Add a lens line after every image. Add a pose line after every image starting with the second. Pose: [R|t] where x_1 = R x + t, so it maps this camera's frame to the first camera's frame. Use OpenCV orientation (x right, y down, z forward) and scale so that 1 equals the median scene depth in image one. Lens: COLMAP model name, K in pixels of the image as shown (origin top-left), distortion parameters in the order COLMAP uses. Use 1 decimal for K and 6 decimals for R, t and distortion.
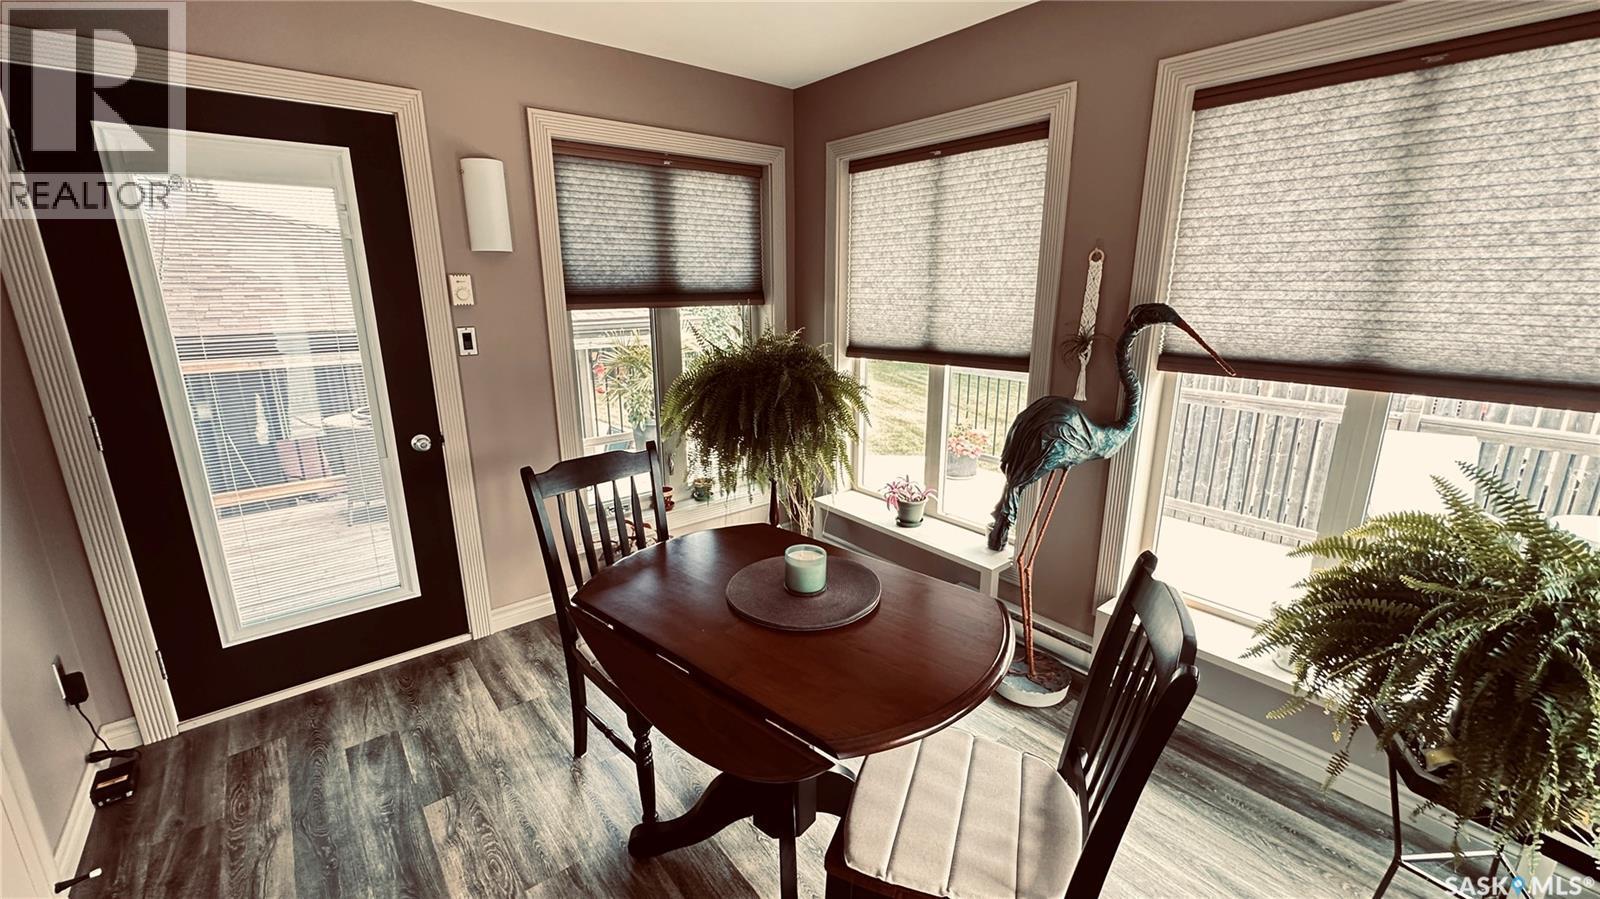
lens RADIAL K [[637.9, 0, 802.2], [0, 637.9, 447.9], [0, 0, 1]] dist [-0.000229, 0.000689]
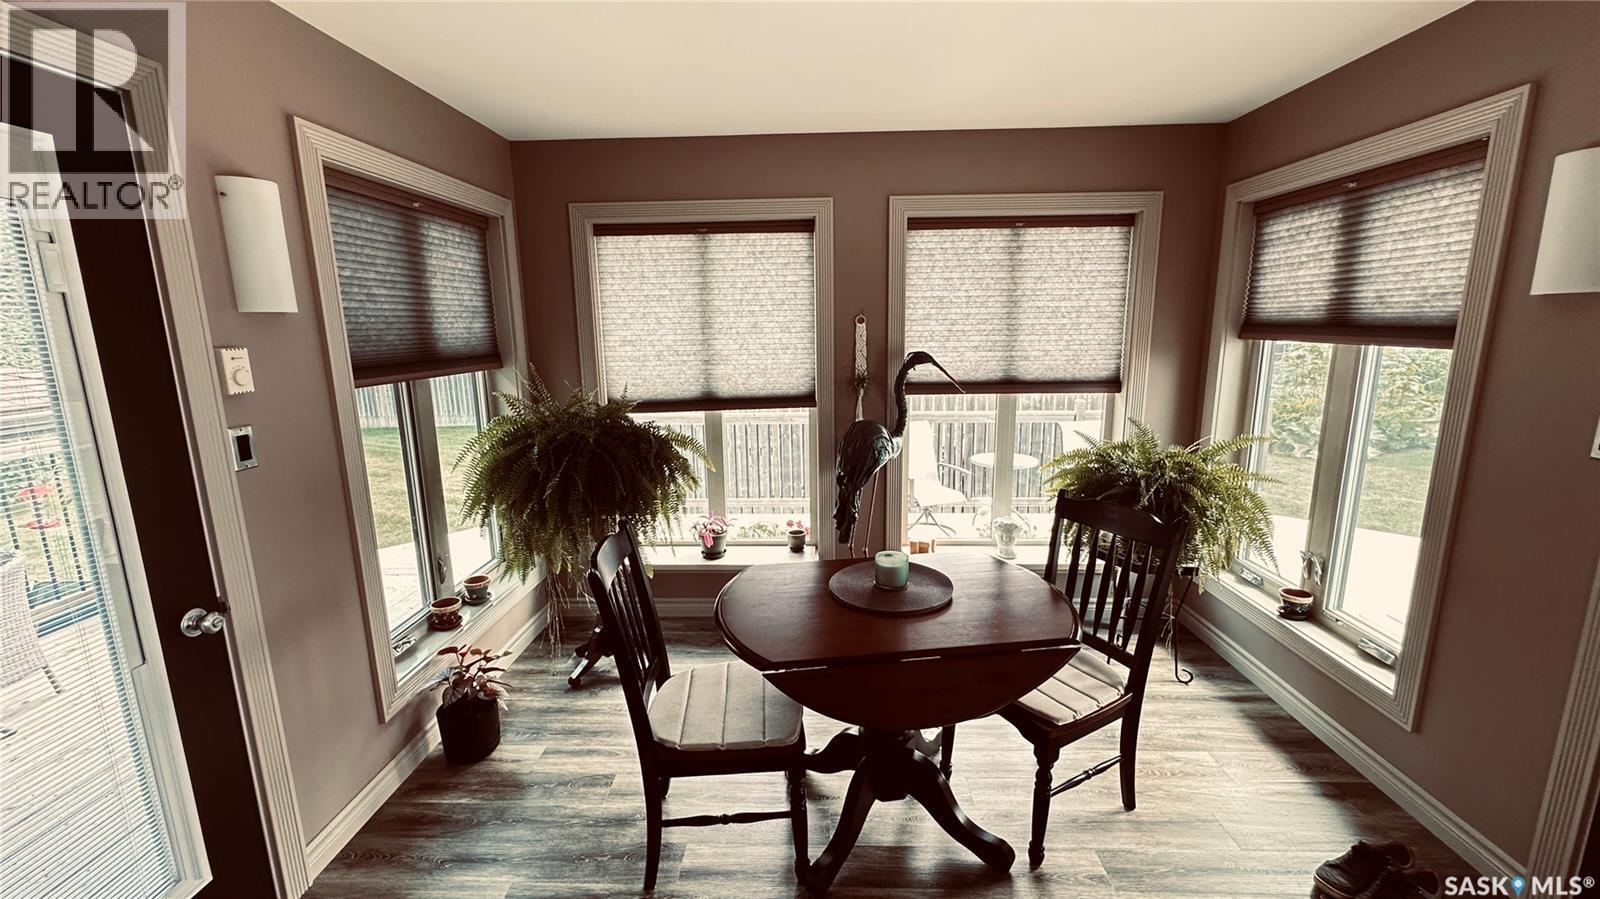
lens RADIAL K [[637.9, 0, 798.0], [0, 637.9, 446.7], [0, 0, 1]] dist [-0.000229, 0.000689]
pose [[0.668914, -0.147390, 0.728581, -0.617278], [0.200294, 0.979632, 0.014286, -0.064346], [-0.715847, 0.136374, 0.684810, 0.148166]]
